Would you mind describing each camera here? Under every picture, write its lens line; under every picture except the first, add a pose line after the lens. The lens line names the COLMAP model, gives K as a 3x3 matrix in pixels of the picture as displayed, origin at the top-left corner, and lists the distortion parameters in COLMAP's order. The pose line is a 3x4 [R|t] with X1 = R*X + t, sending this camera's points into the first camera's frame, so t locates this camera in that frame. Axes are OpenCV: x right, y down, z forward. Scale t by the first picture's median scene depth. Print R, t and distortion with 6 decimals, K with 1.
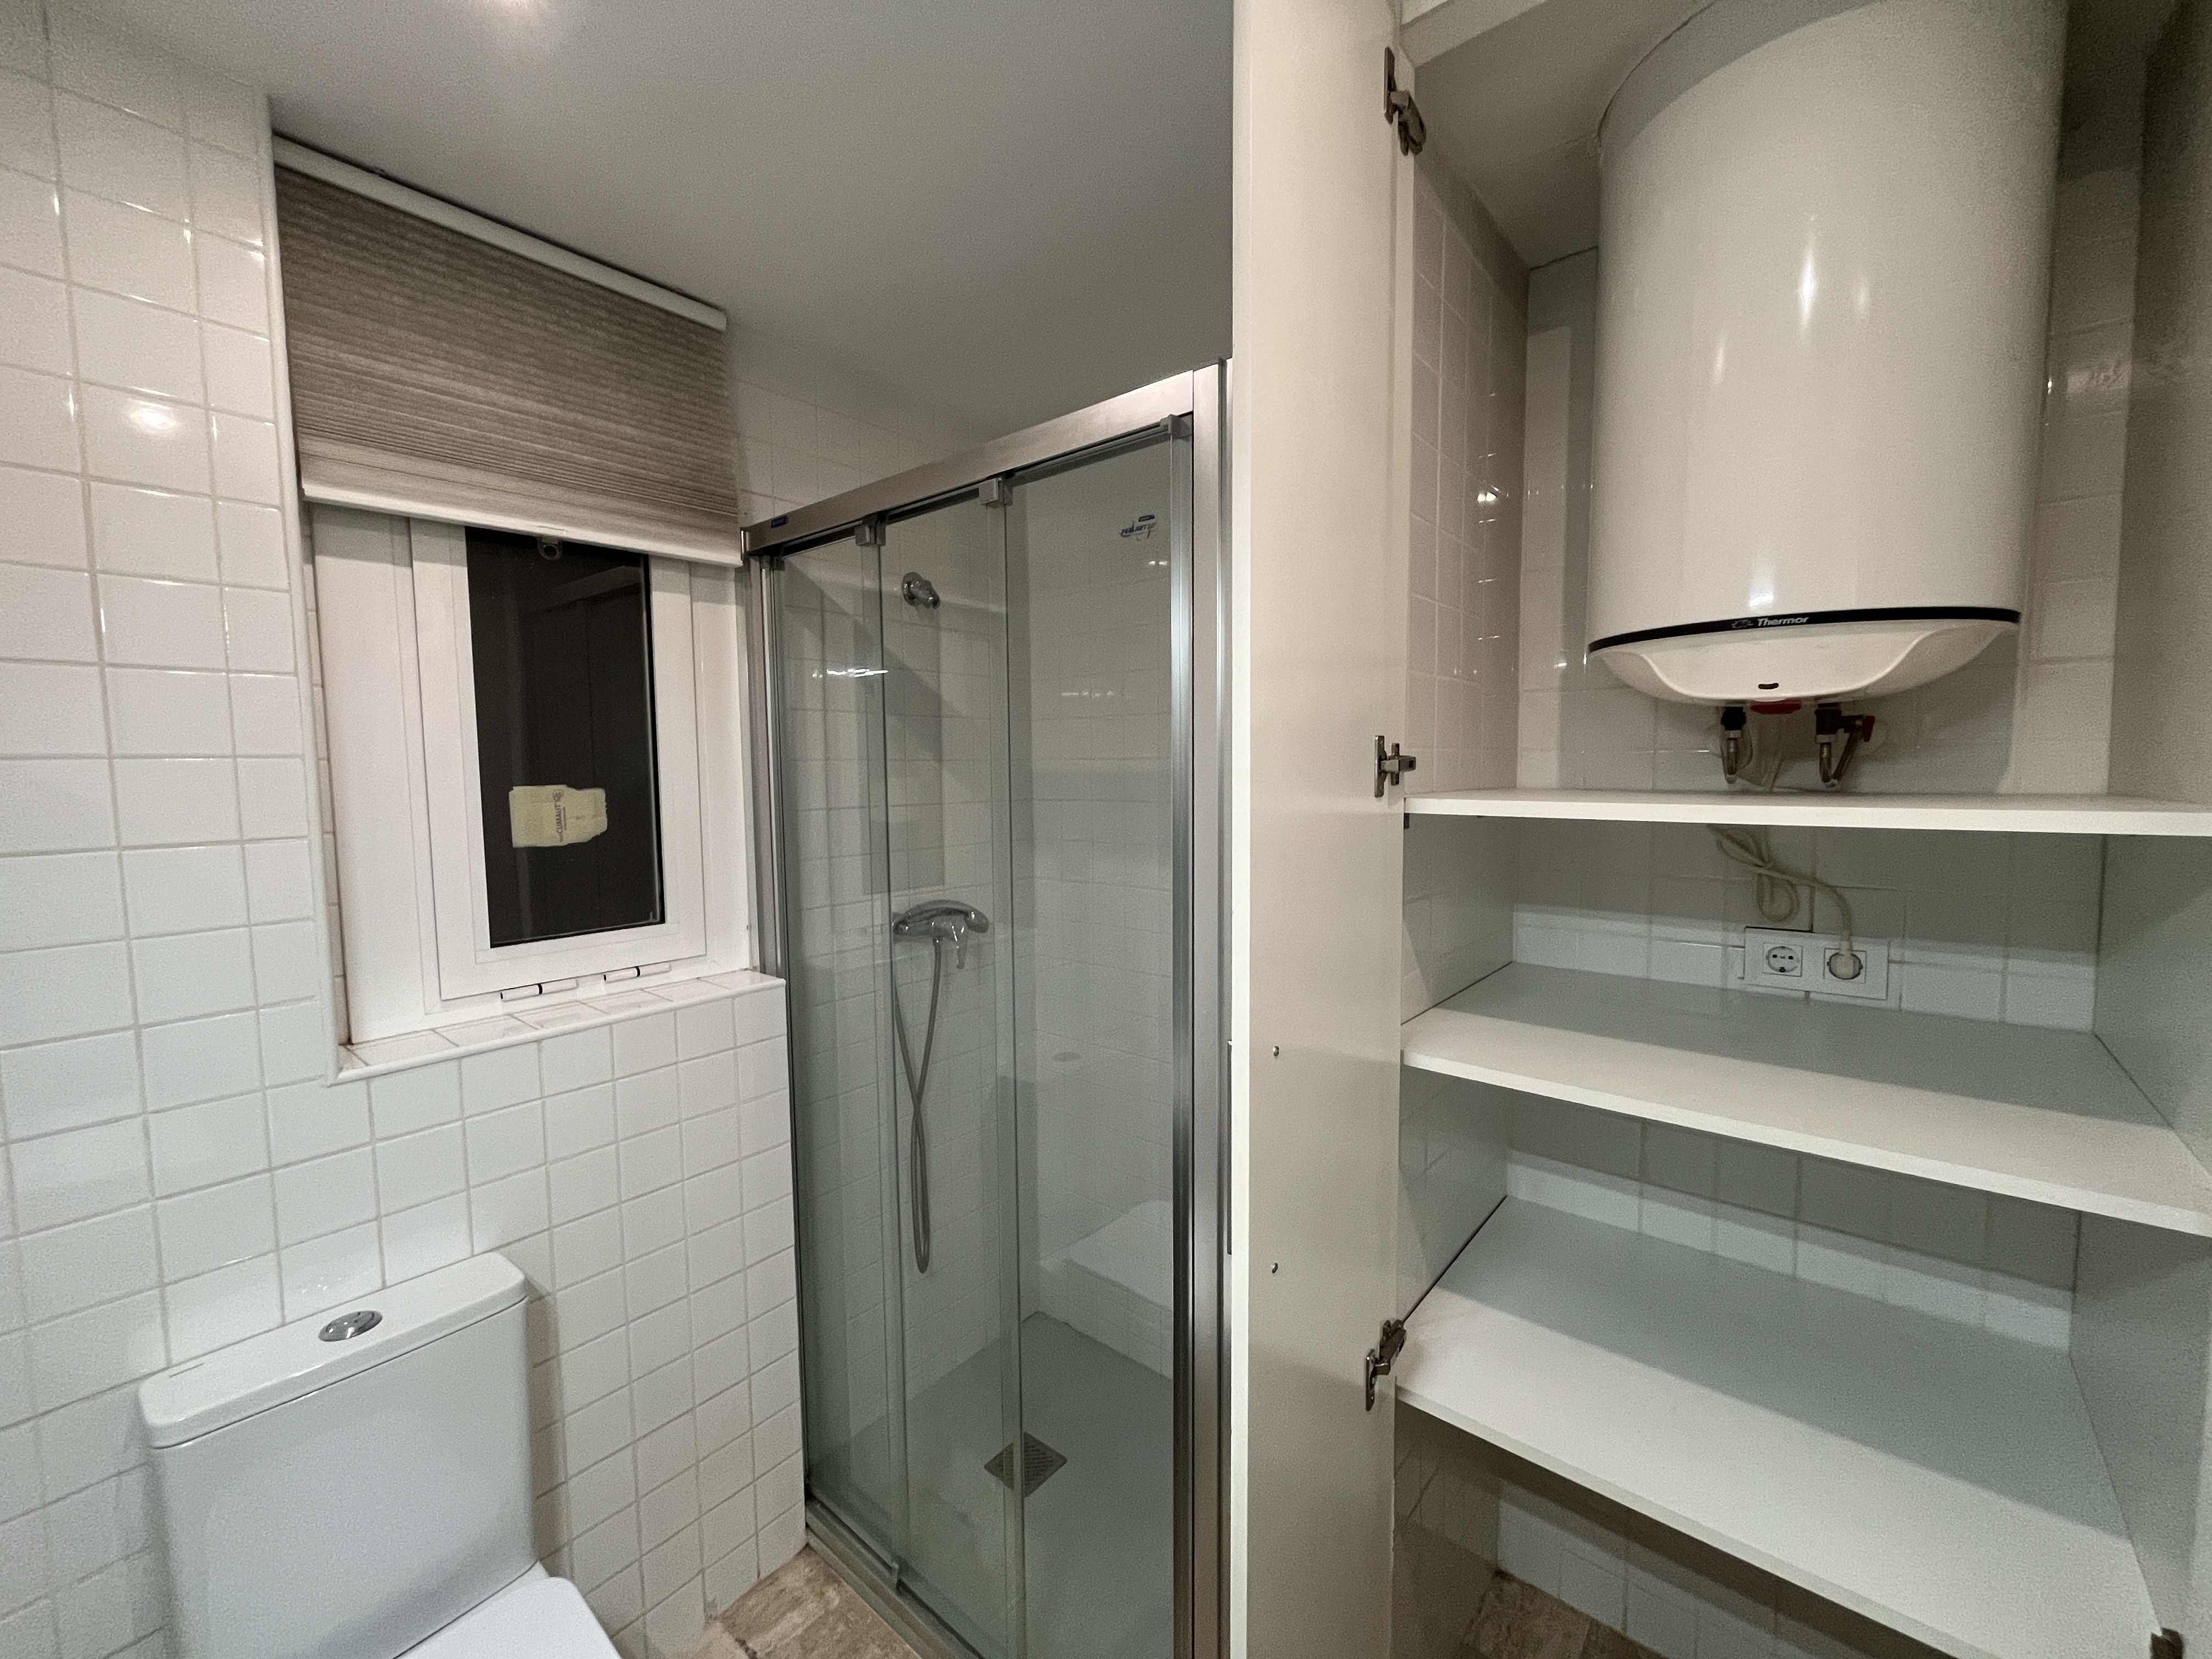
lens RADIAL K [[894.7, 0, 1100.4], [0, 894.7, 829.7], [0, 0, 1]] dist [-0.002019, -0.000248]
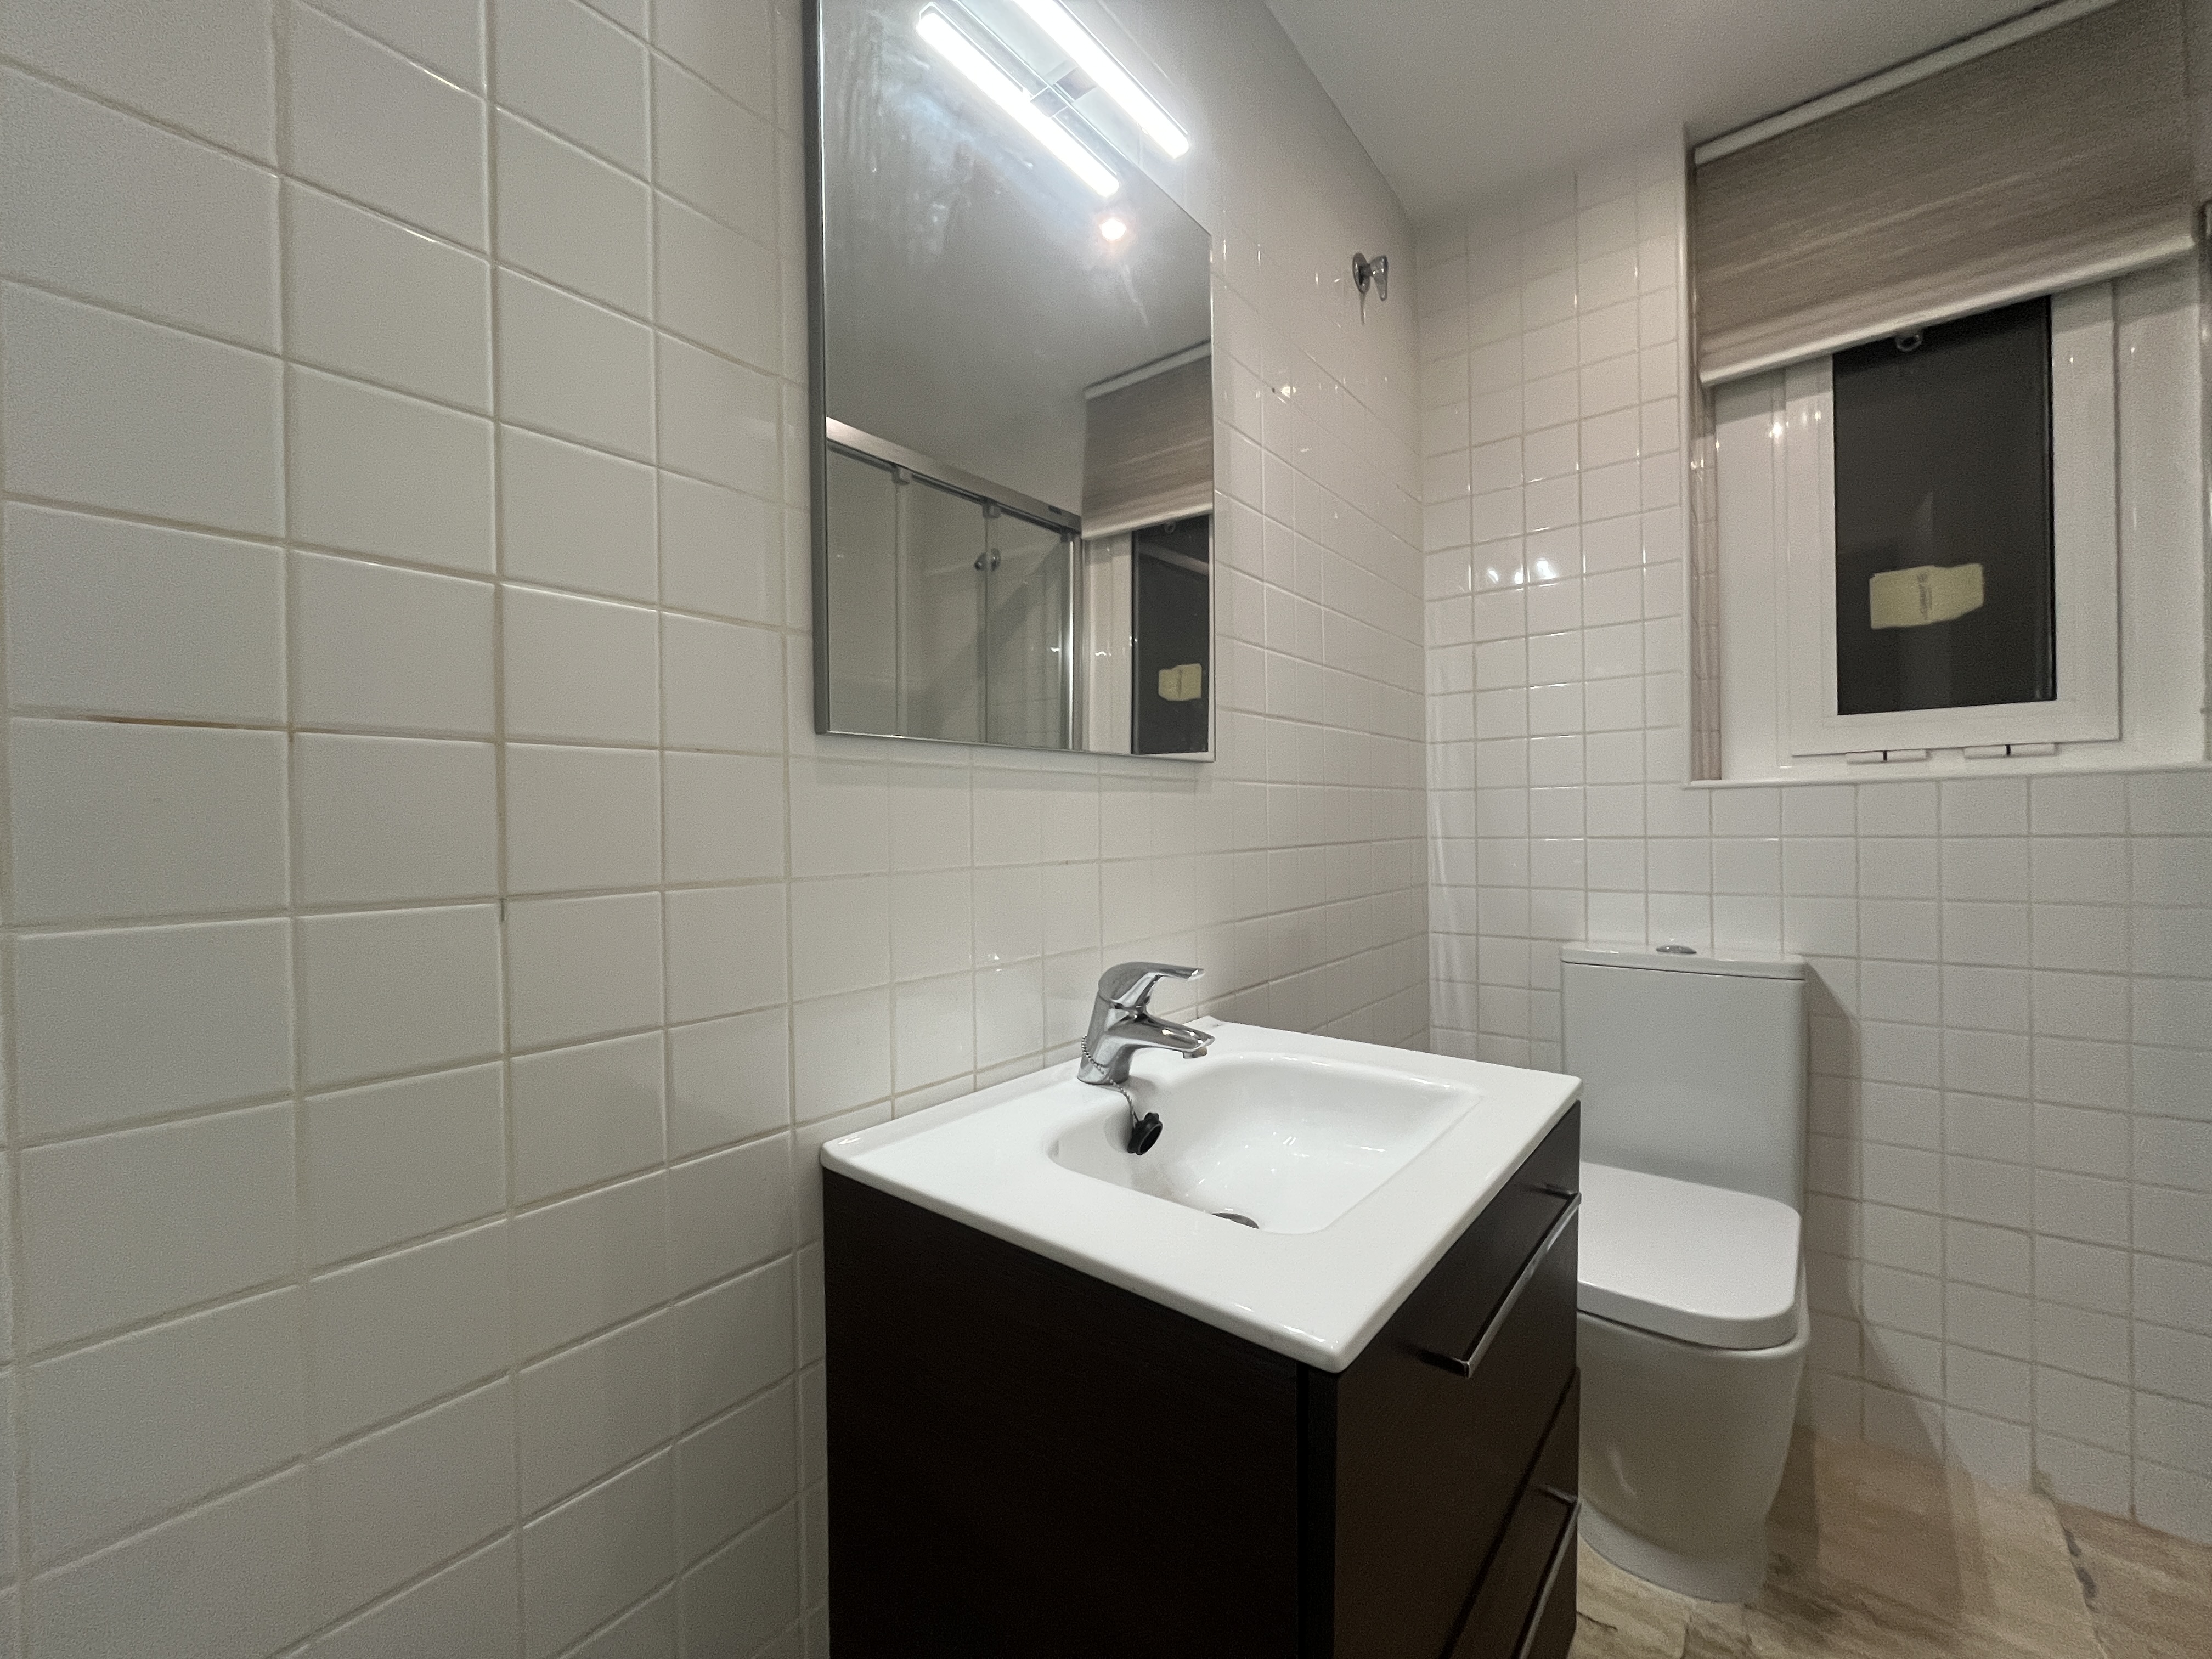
lens RADIAL K [[894.7, 0, 1100.4], [0, 894.7, 829.7], [0, 0, 1]] dist [-0.002019, -0.000248]
pose [[0.016026, 0.009609, -0.999825, 0.439450], [-0.059416, 0.998196, 0.008641, 0.315965], [0.998105, 0.059267, 0.016568, 0.041117]]
